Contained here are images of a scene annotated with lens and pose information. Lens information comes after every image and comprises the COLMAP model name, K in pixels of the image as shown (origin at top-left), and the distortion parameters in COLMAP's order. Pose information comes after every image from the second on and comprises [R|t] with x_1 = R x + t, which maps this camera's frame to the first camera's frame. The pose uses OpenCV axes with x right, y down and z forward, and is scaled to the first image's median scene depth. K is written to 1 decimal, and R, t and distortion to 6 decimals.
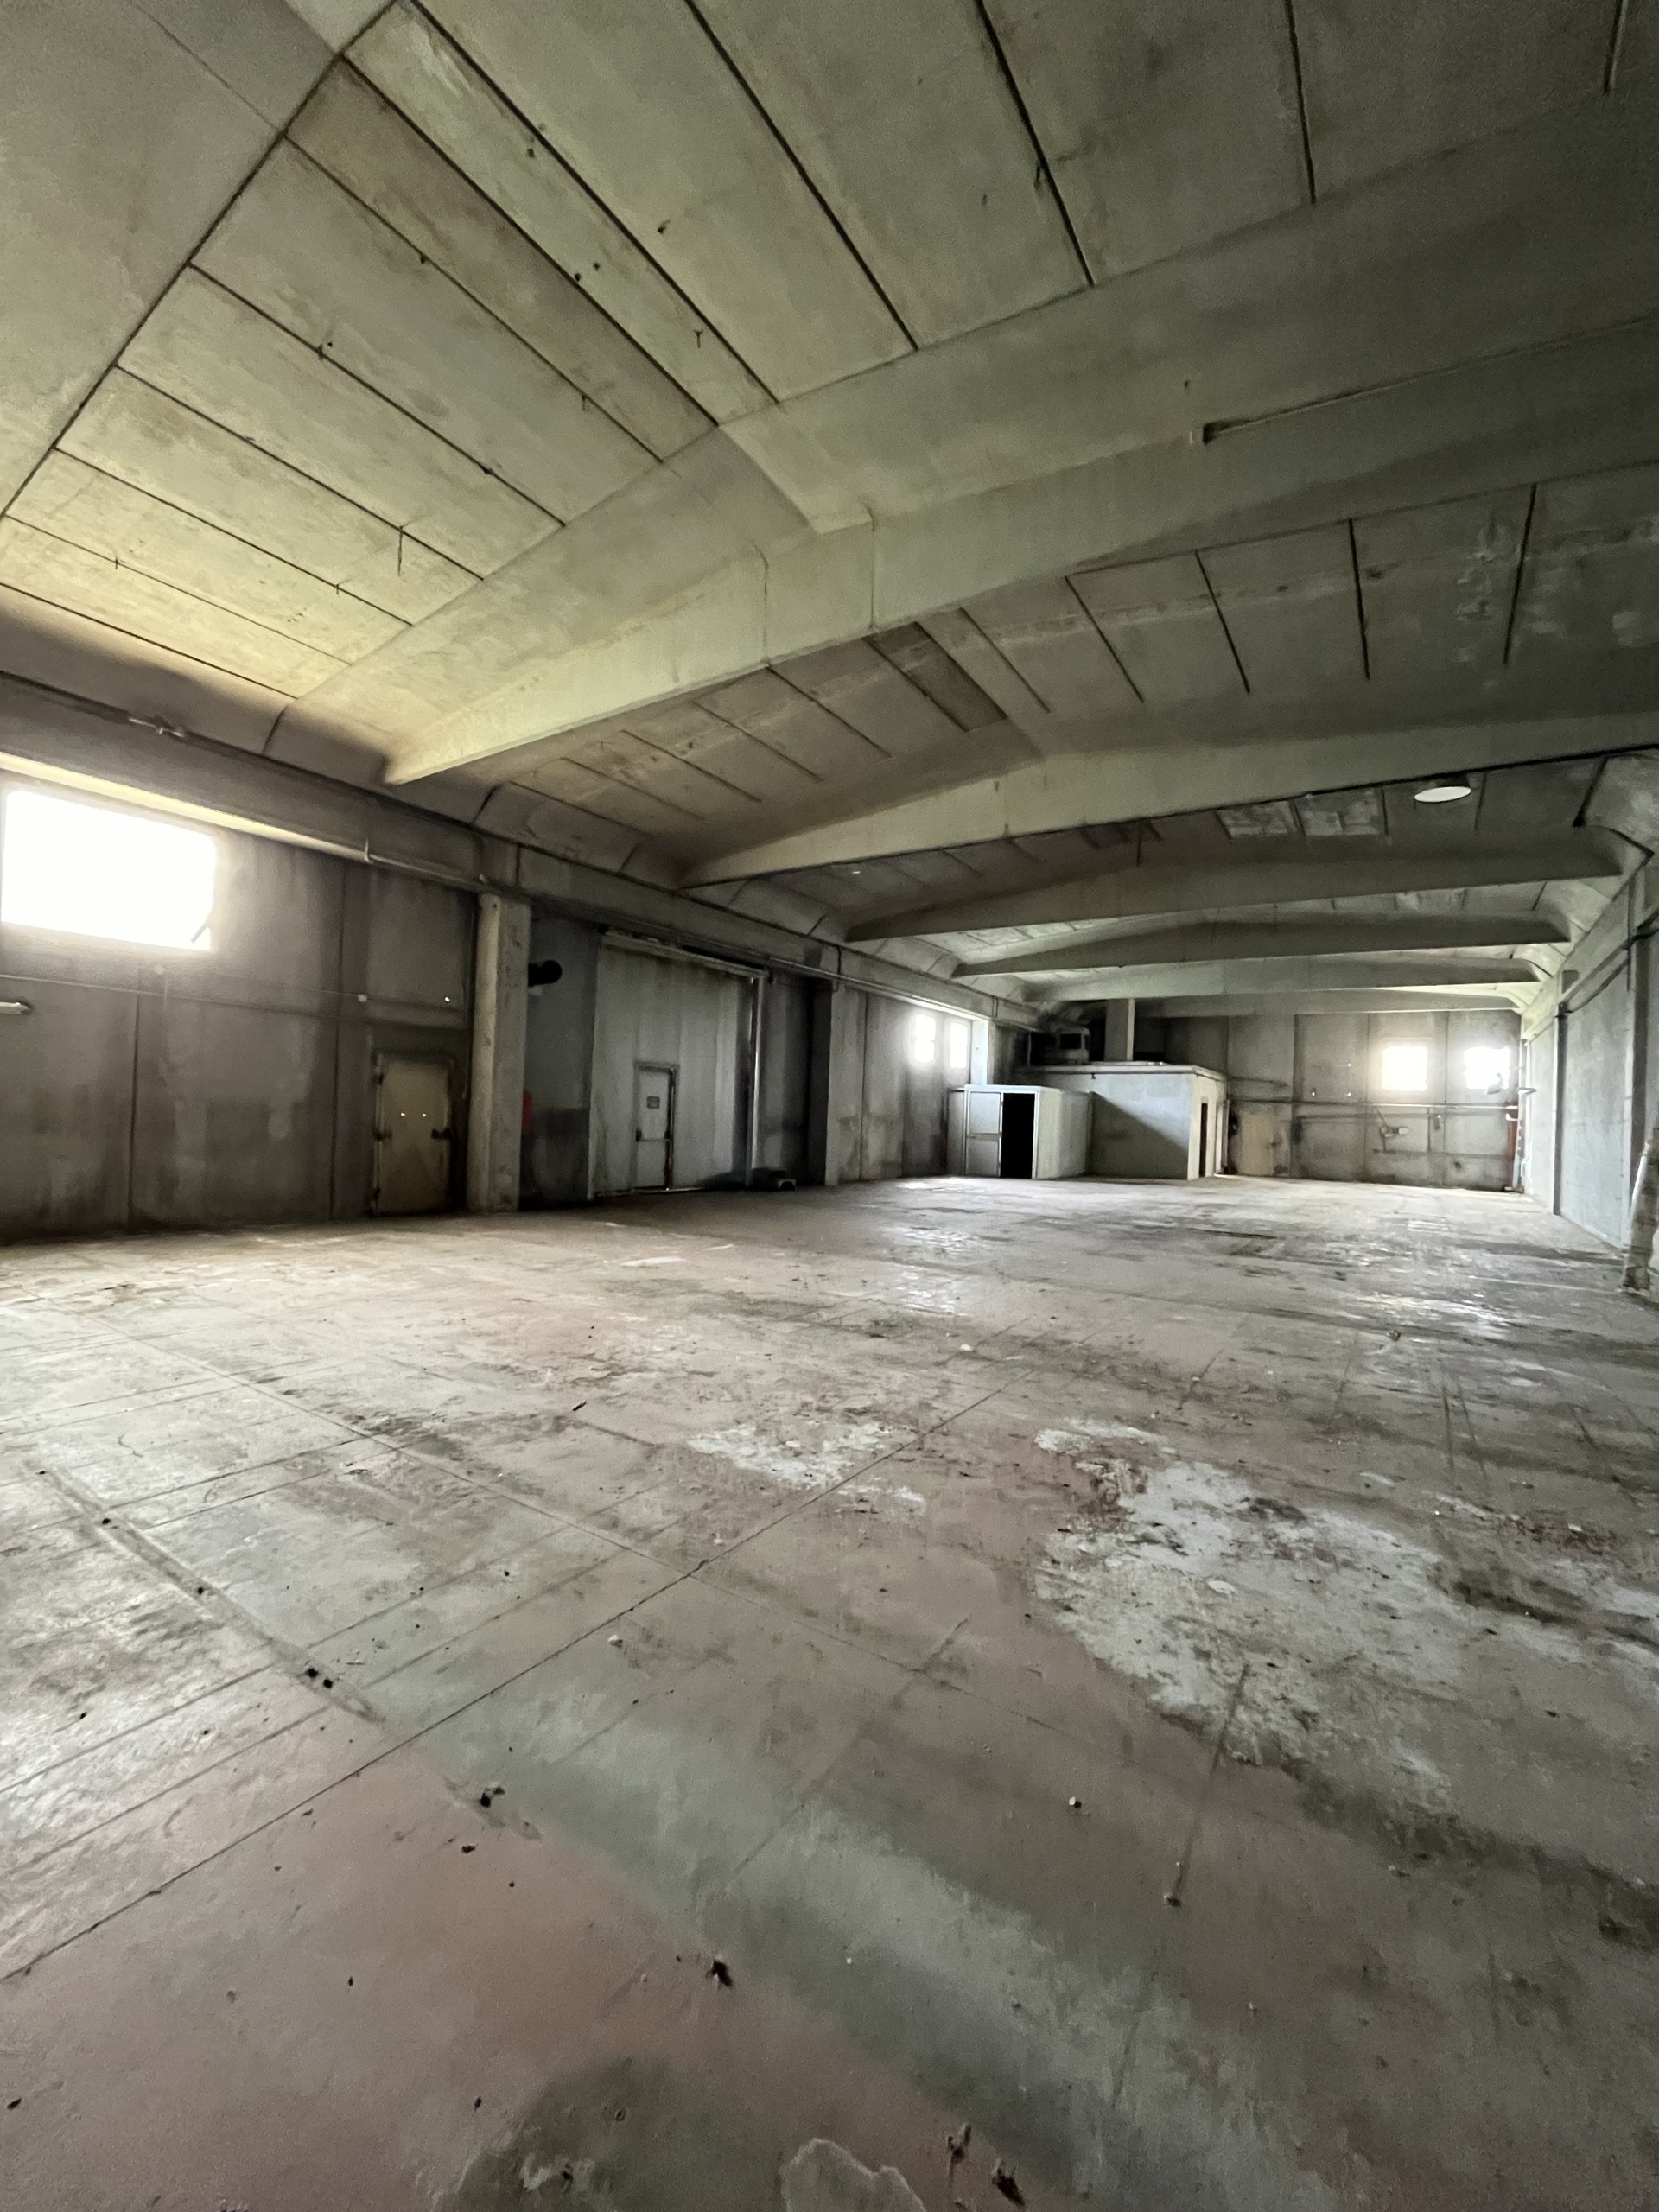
lens RADIAL K [[895.0, 0, 829.5], [0, 895.0, 1106.0], [0, 0, 1]] dist [-0.002689, -0.003058]
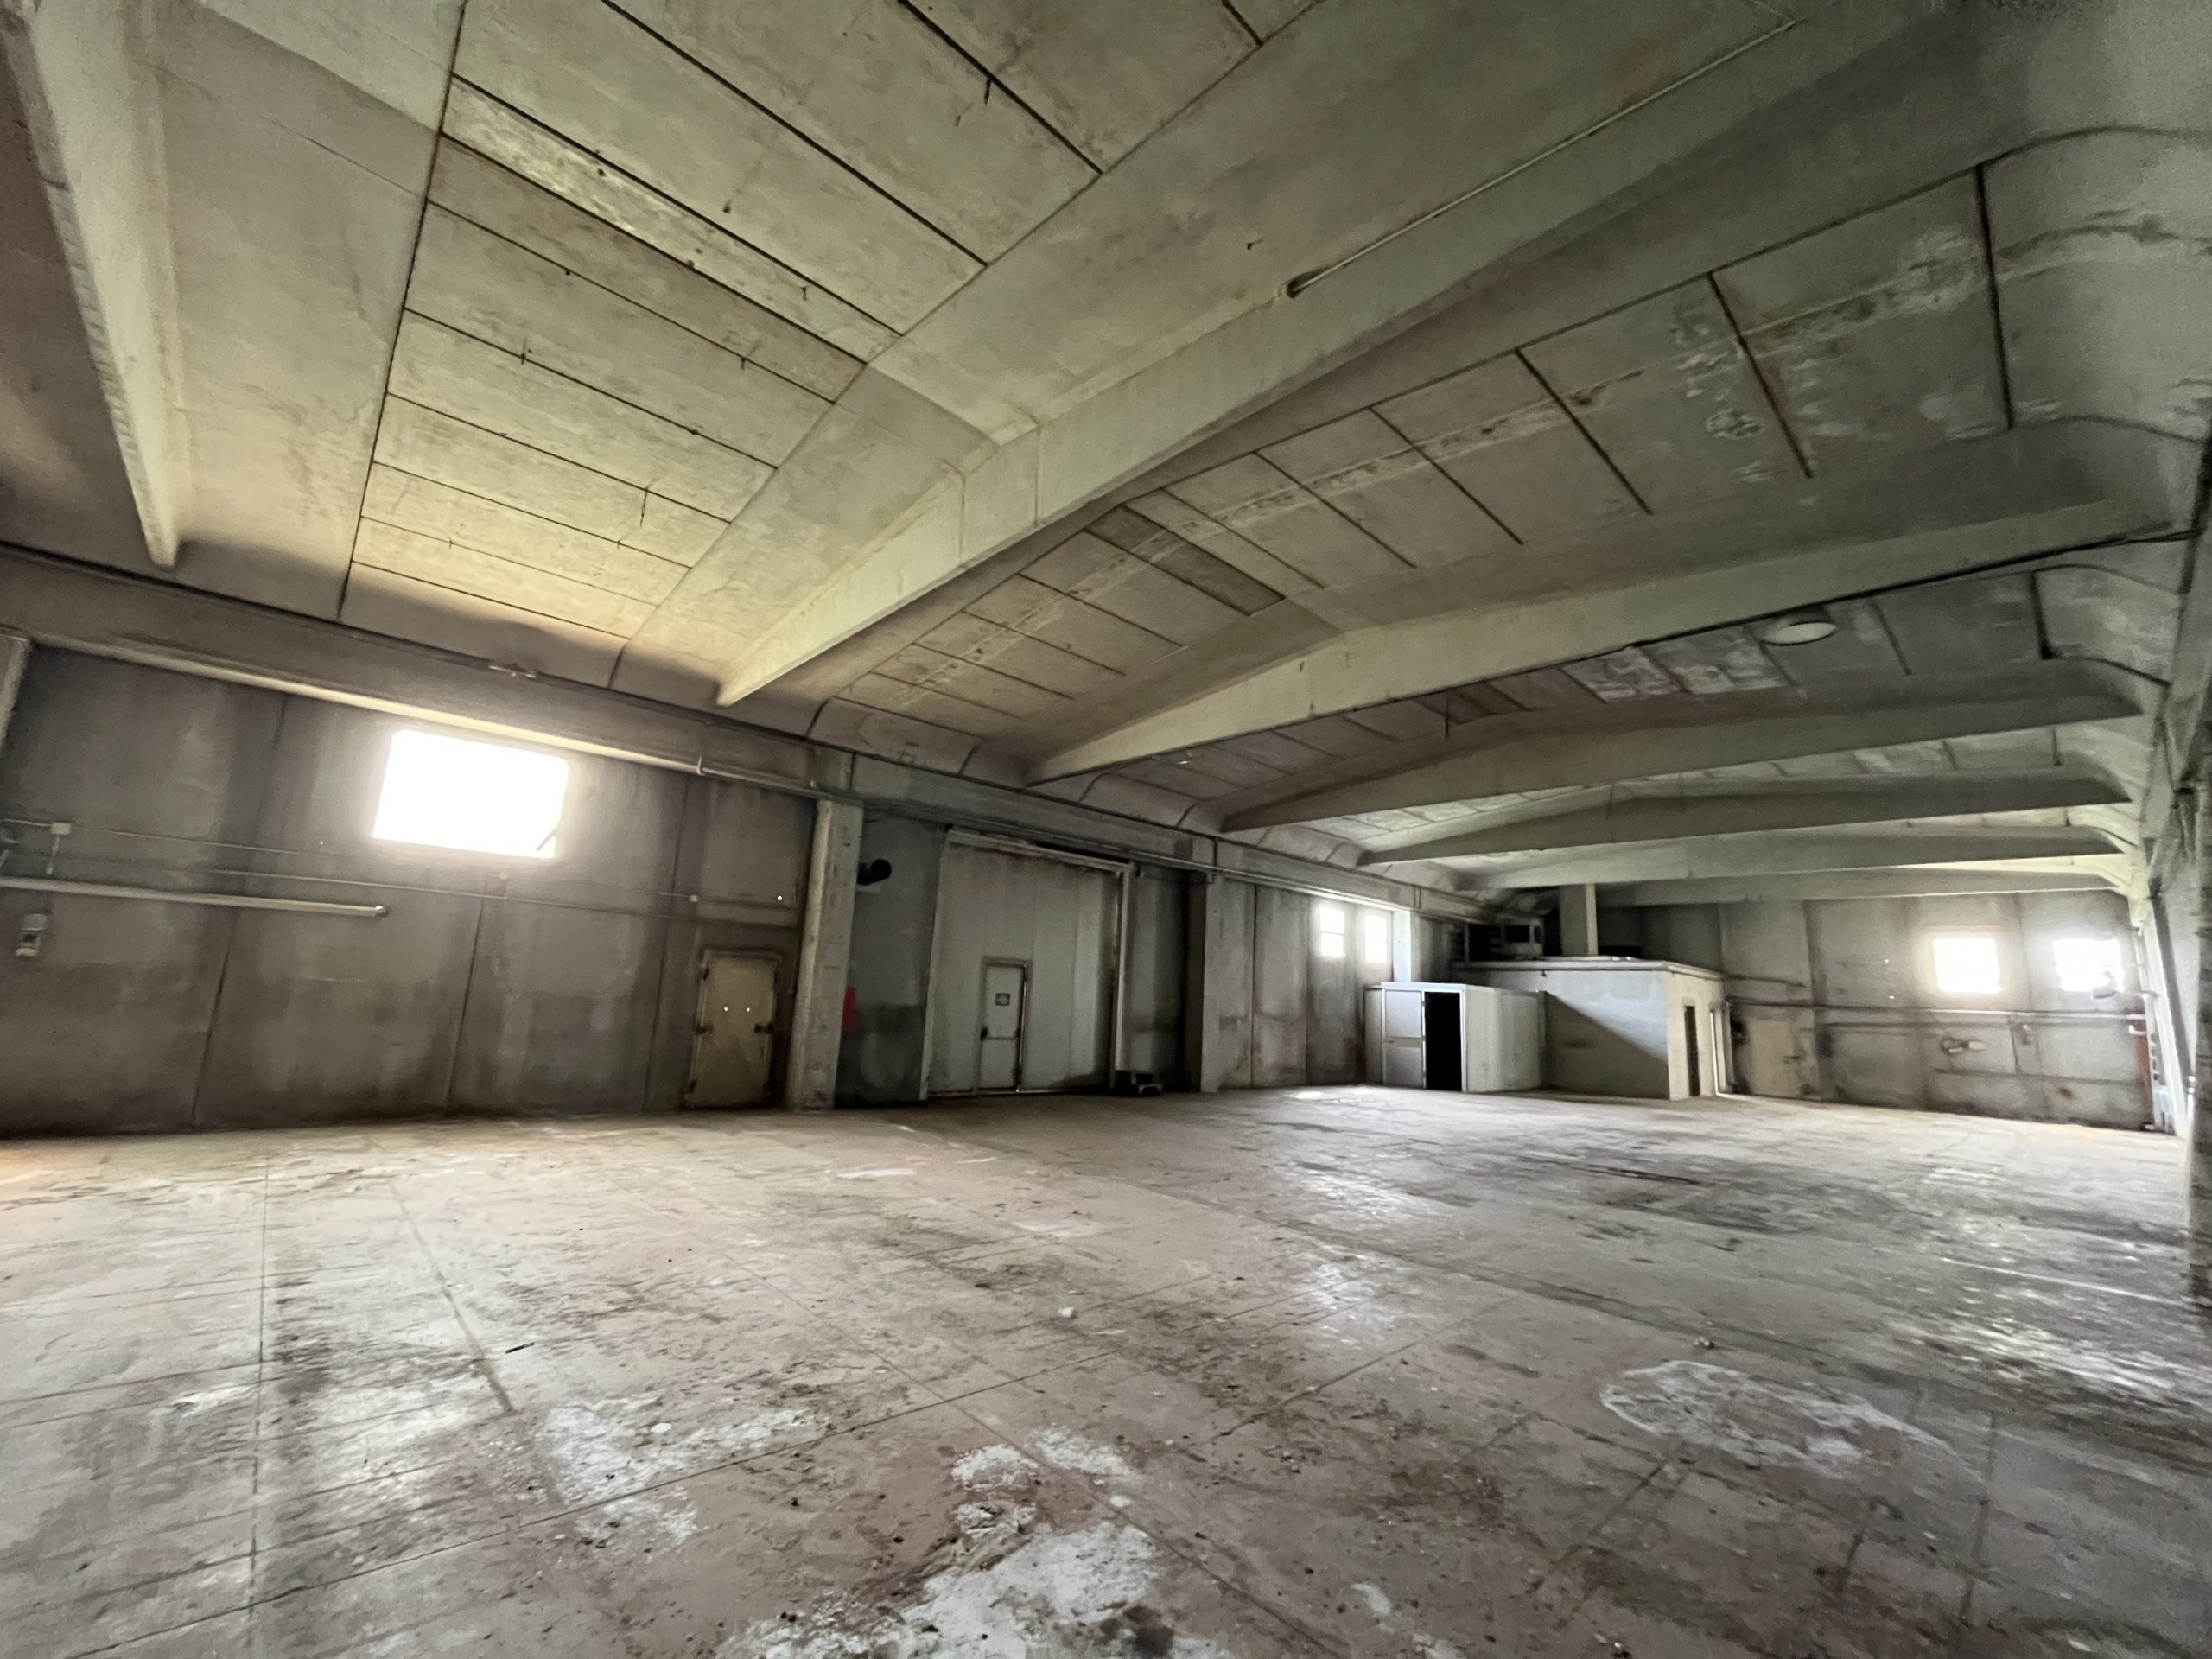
lens RADIAL K [[896.6, 0, 1101.8], [0, 896.6, 831.6], [0, 0, 1]] dist [-0.004972, -0.000263]
pose [[0.971164, -0.032046, -0.236247, 0.237799], [-0.012328, 0.982849, -0.184001, -0.007863], [0.238092, 0.181608, 0.954113, 0.085290]]
